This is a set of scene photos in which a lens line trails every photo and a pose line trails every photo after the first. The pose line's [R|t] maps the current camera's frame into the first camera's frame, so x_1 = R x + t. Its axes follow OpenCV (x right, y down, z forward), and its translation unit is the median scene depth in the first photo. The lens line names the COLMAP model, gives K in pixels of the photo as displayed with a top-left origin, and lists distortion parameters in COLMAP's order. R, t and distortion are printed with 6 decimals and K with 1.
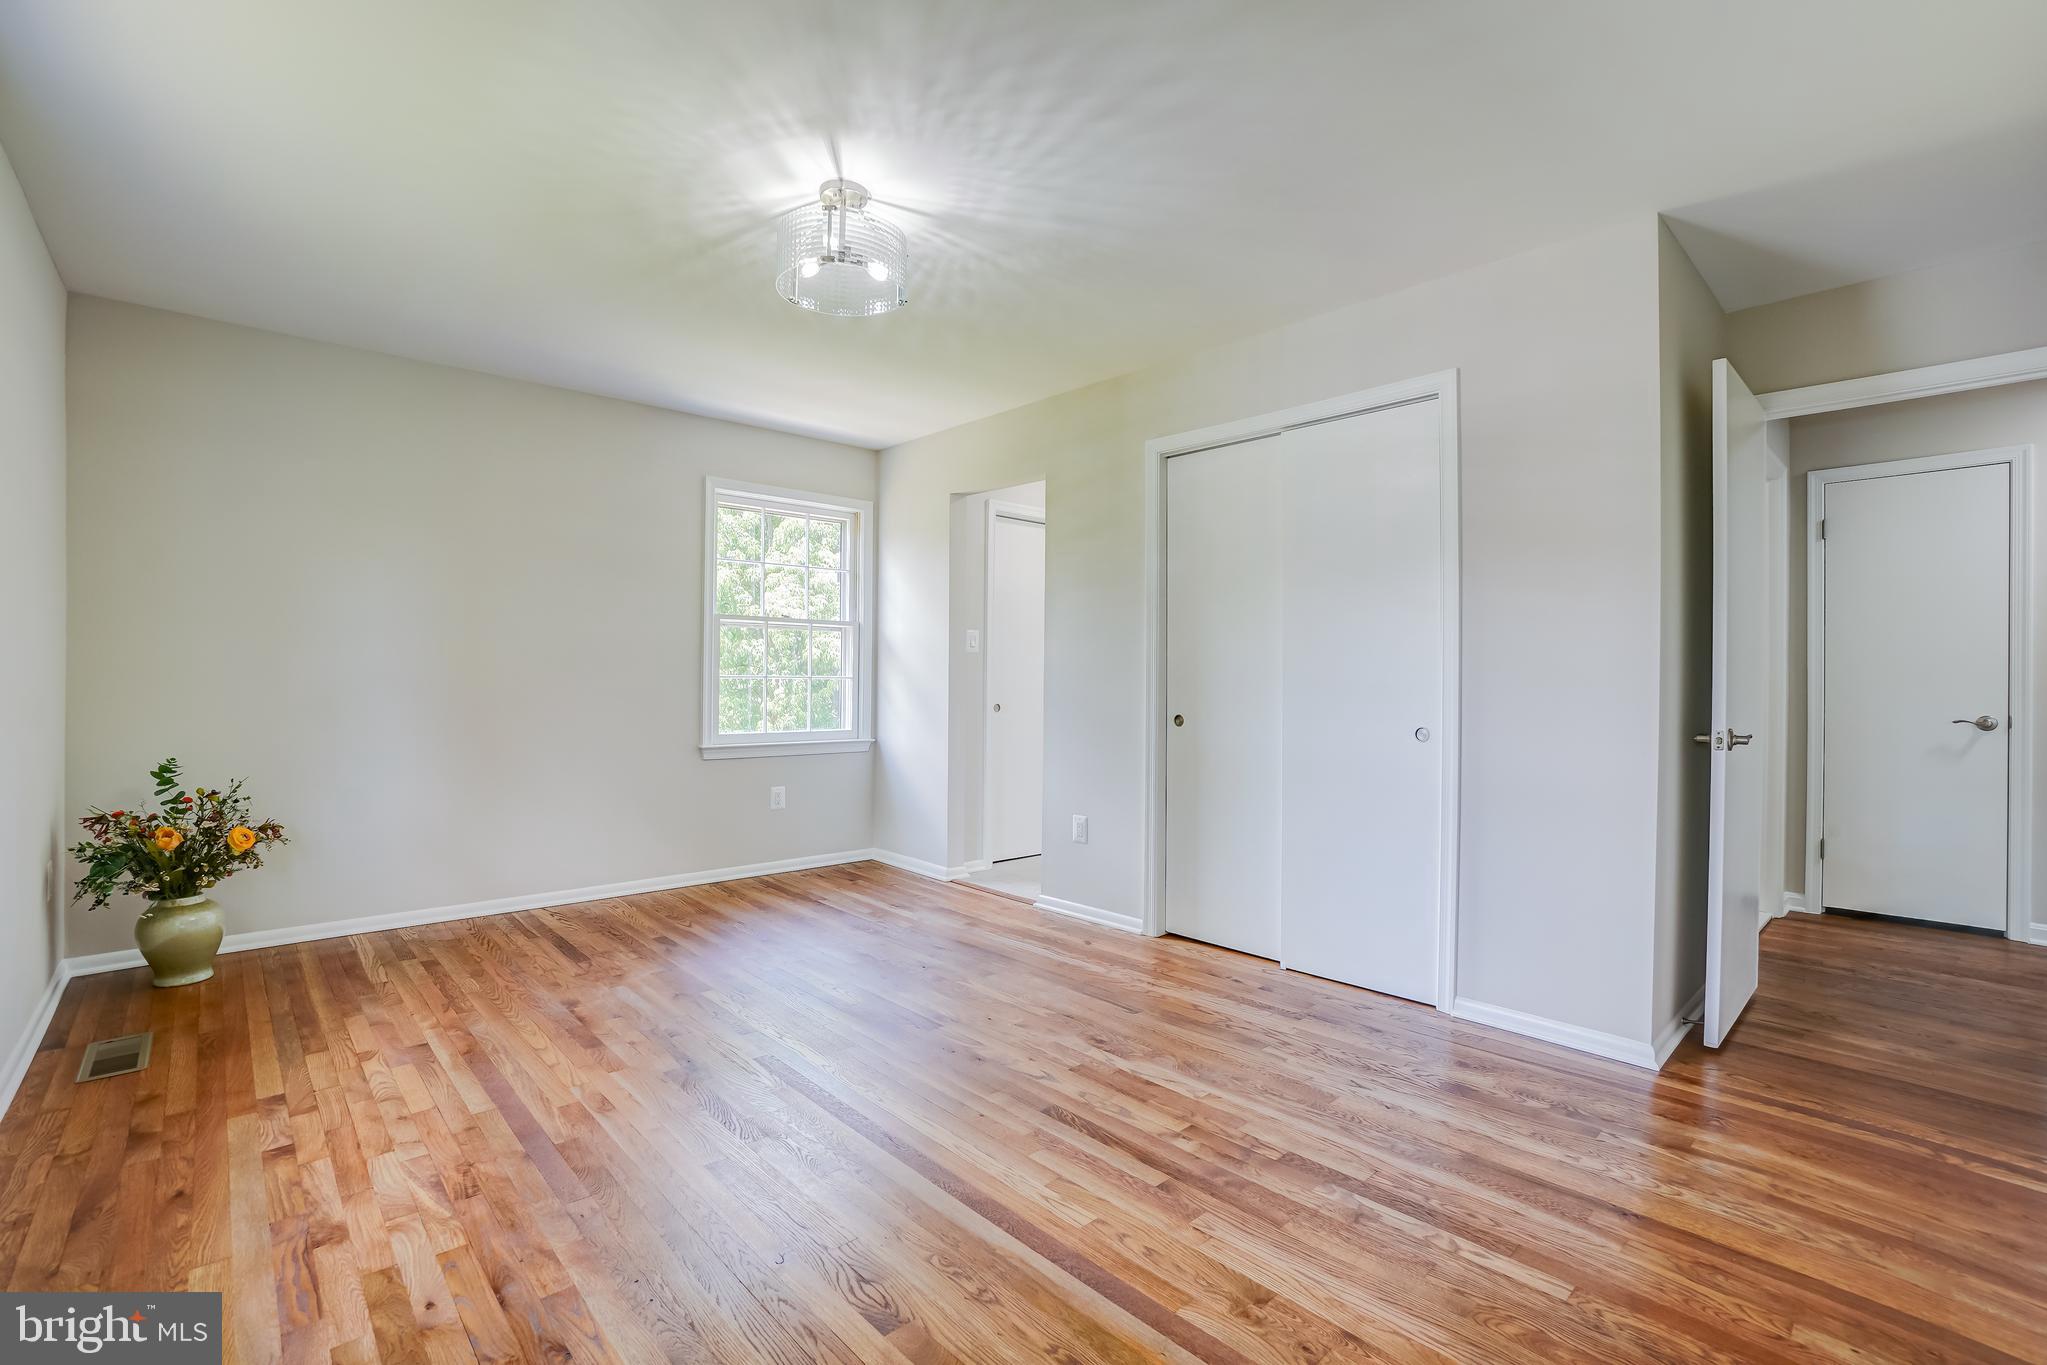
lens RADIAL K [[896.4, 0, 1038.4], [0, 896.4, 684.1], [0, 0, 1]] dist [-0.019900, 0.000738]
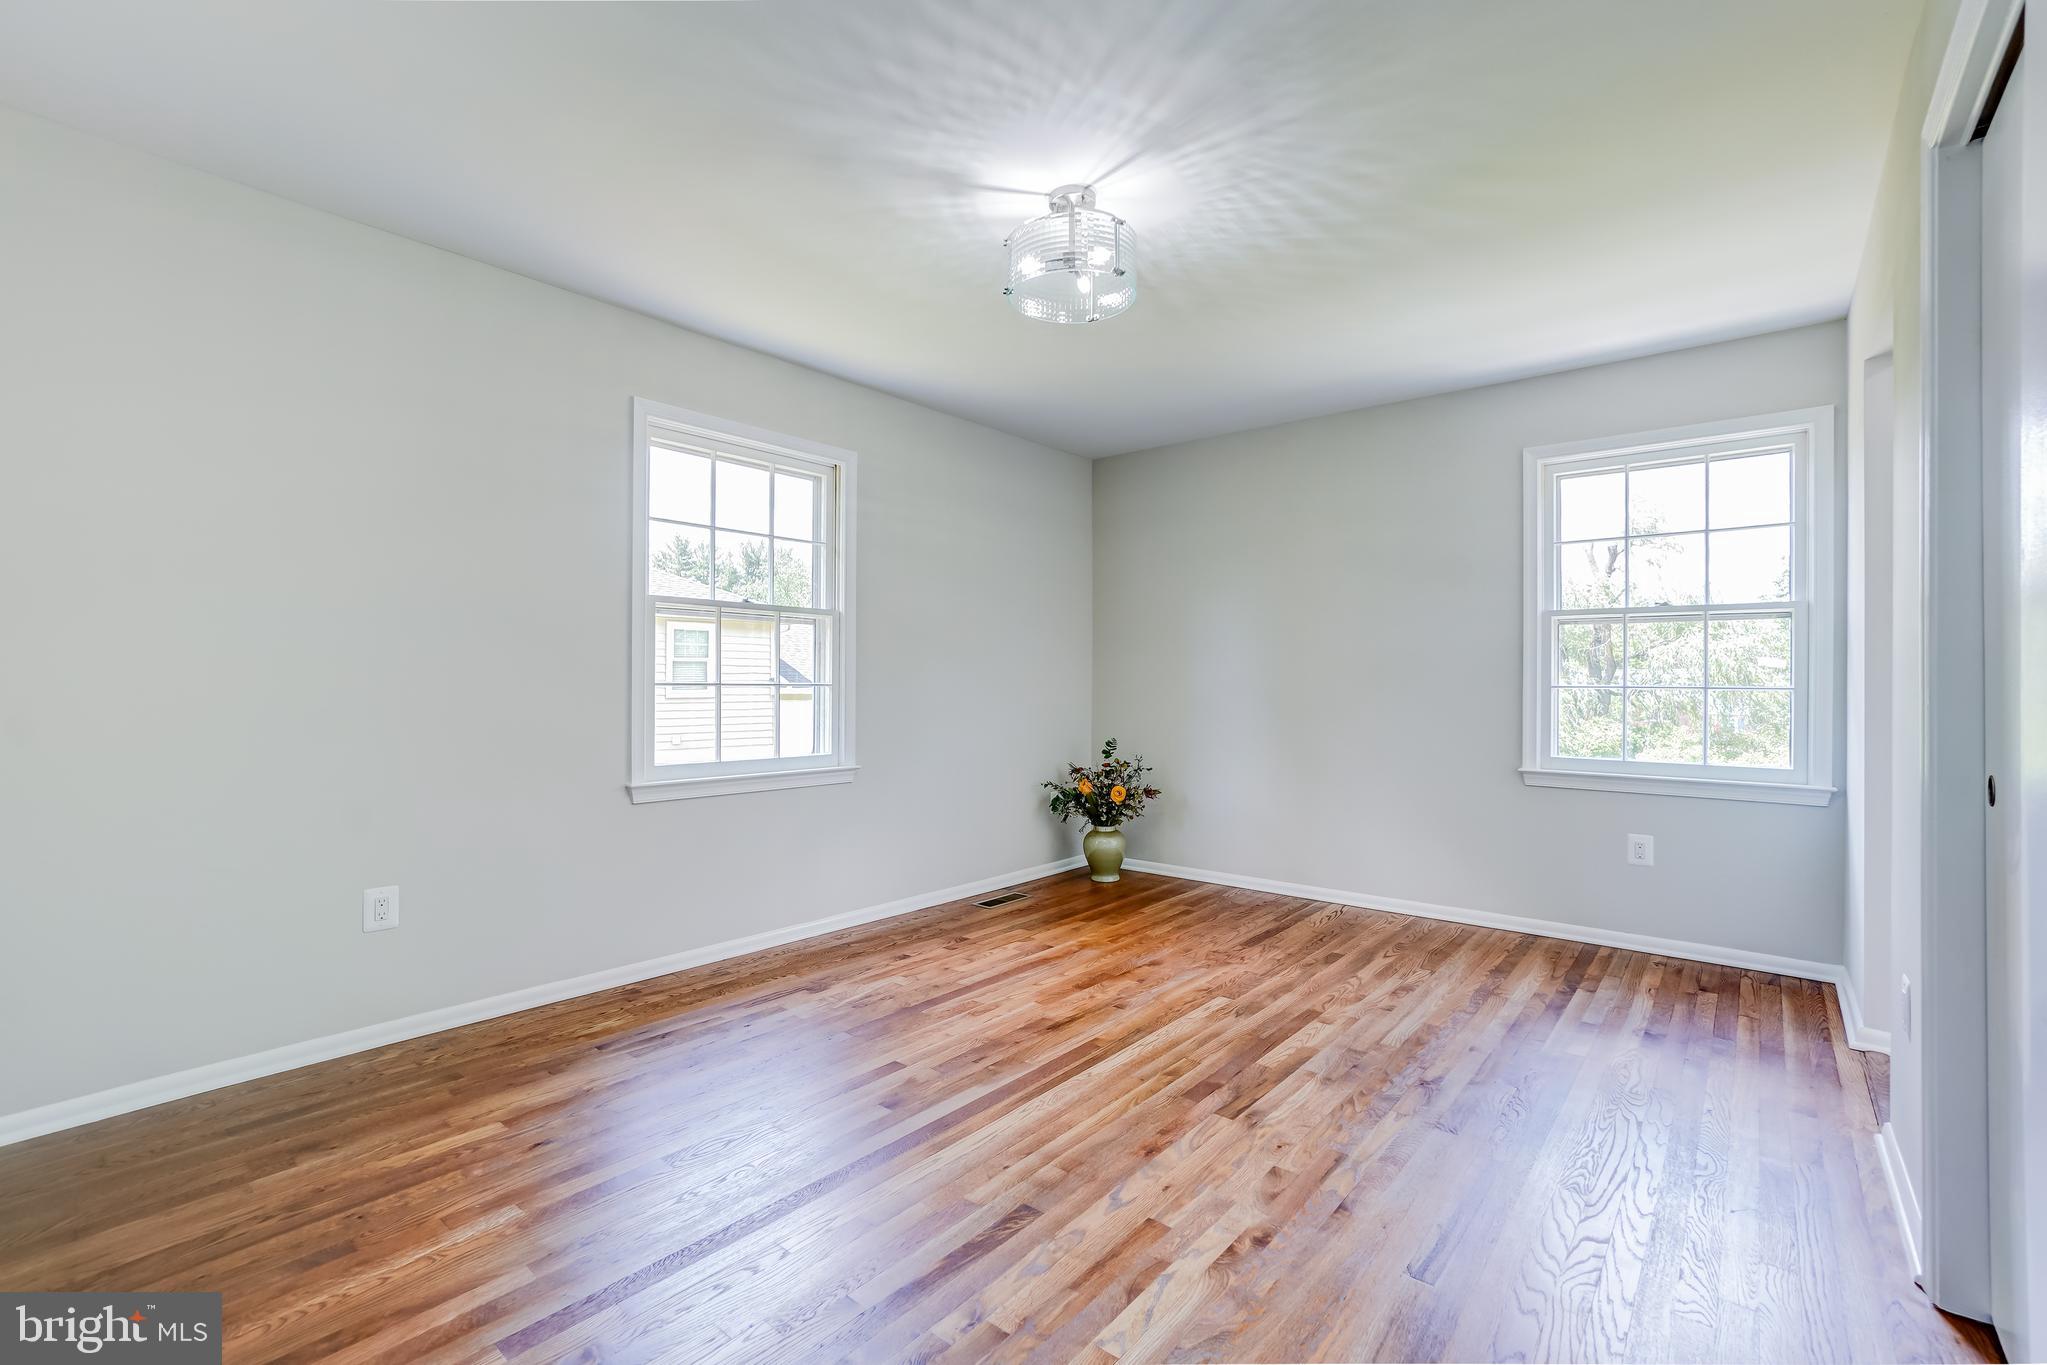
lens RADIAL K [[896.4, 0, 1038.4], [0, 896.4, 684.1], [0, 0, 1]] dist [-0.019900, 0.000738]
pose [[0.137214, -0.009803, -0.990493, 0.712629], [-0.010830, 0.999876, -0.011397, 0.006384], [0.990482, 0.012291, 0.137090, 0.774704]]
